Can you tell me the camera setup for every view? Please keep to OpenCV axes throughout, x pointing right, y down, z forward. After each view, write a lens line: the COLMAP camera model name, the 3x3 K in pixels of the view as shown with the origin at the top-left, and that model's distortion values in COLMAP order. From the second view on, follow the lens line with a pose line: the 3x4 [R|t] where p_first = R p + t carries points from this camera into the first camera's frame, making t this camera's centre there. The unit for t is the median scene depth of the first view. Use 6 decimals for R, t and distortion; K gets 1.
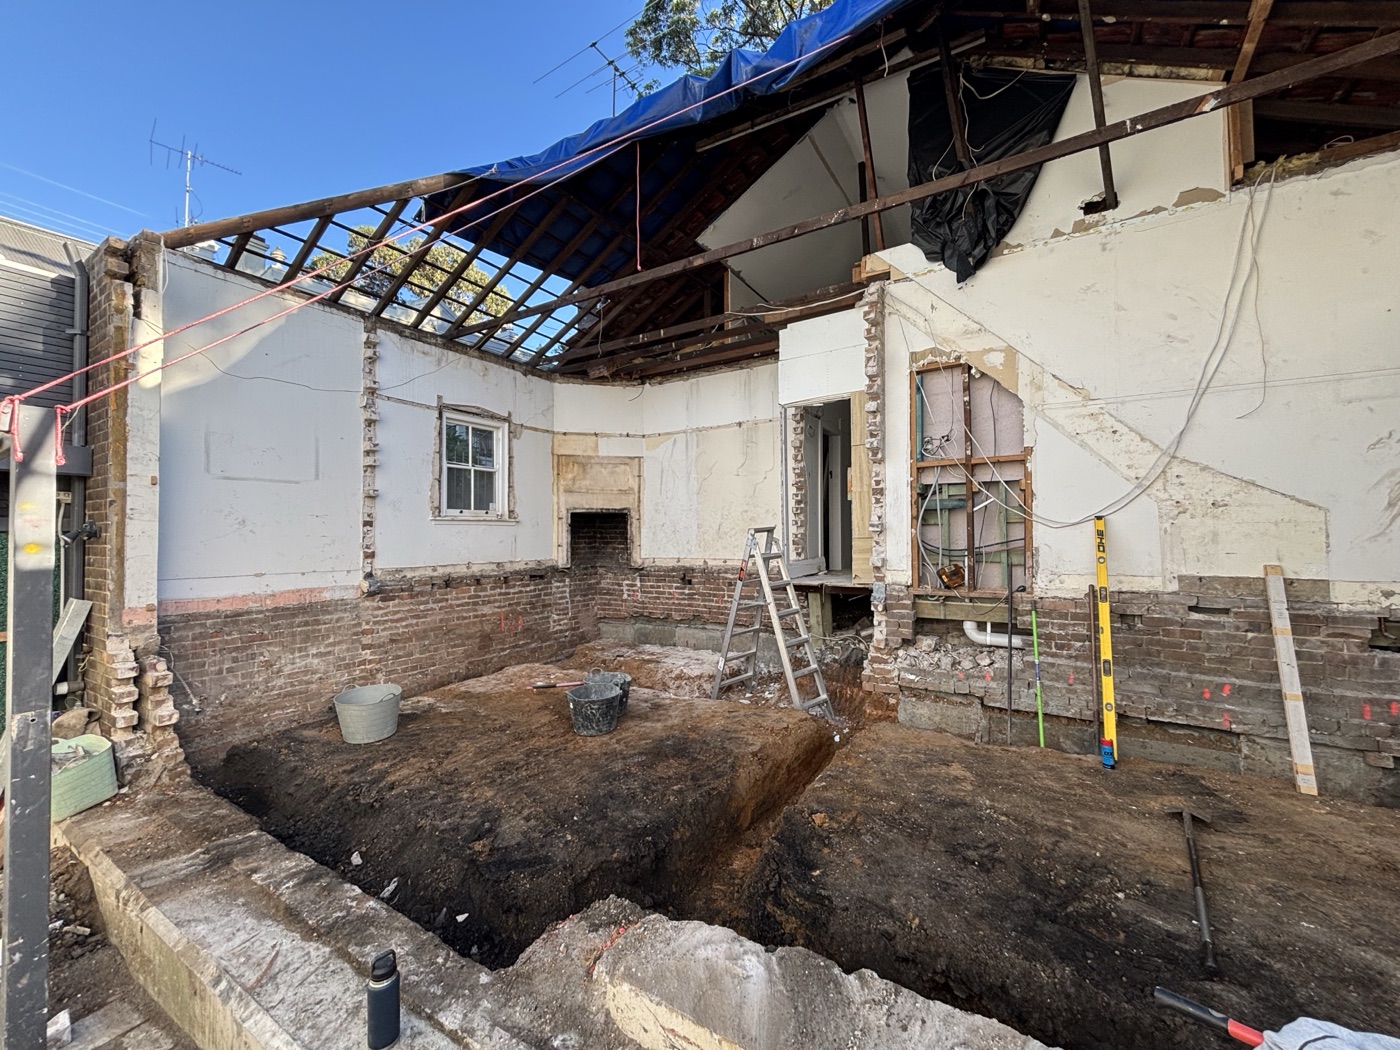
lens RADIAL K [[567.0, 0, 699.9], [0, 567.0, 529.3], [0, 0, 1]] dist [-0.003230, 0.000663]
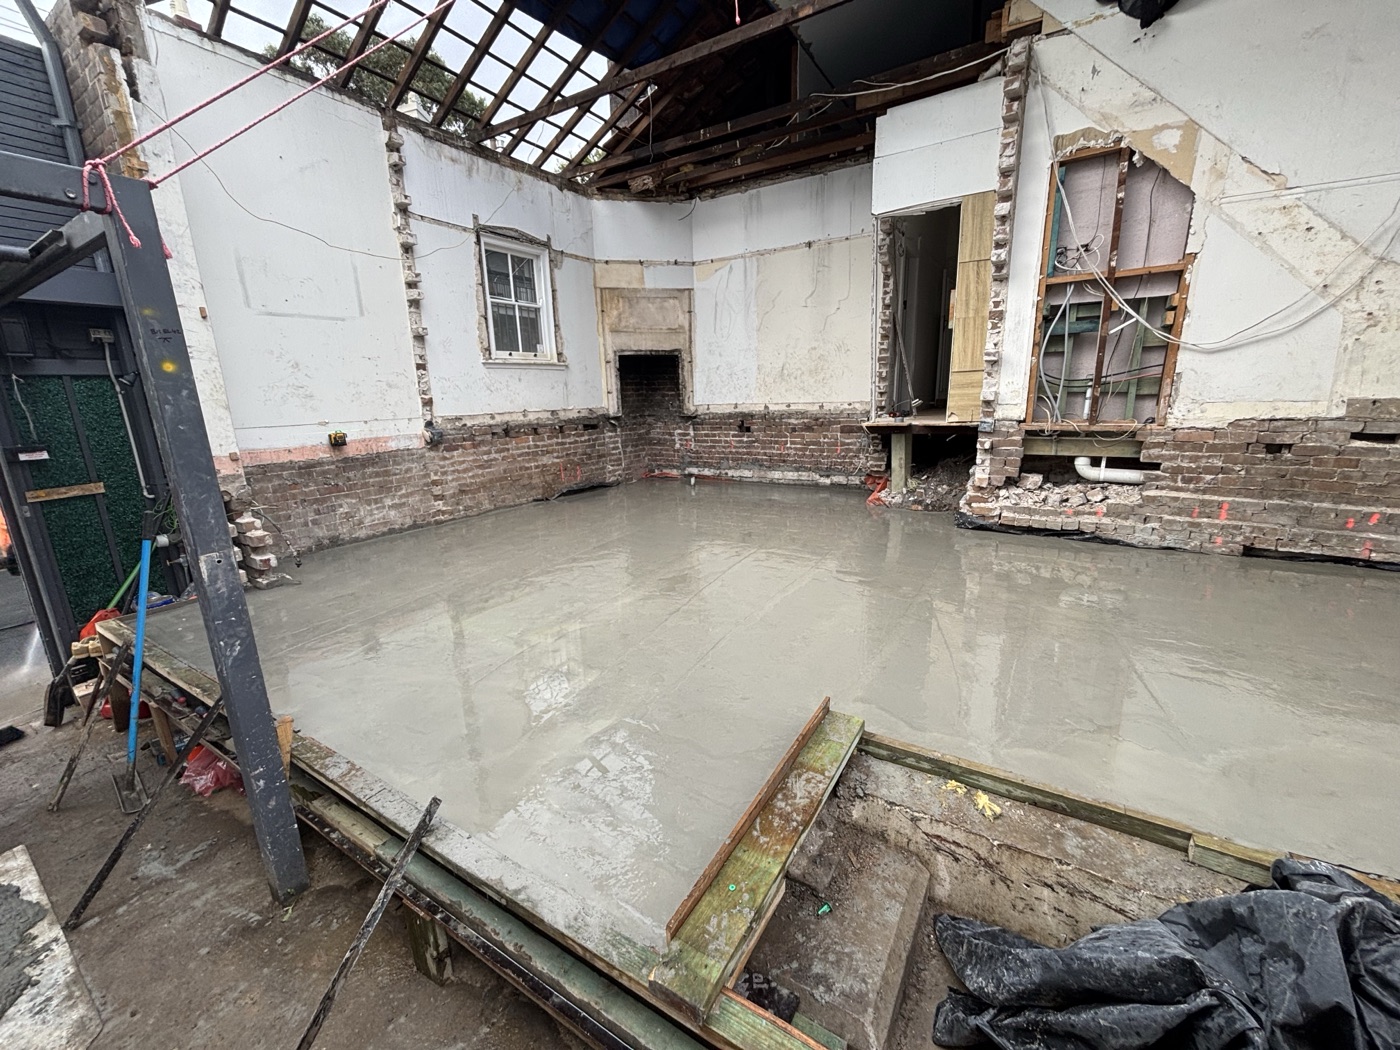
lens RADIAL K [[567.0, 0, 704.0], [0, 567.0, 529.9], [0, 0, 1]] dist [-0.003230, 0.000663]
pose [[0.999813, -0.018274, -0.006261, -0.134686], [0.019260, 0.967889, 0.250637, 0.026402], [0.001480, -0.250711, 0.968061, 0.043737]]
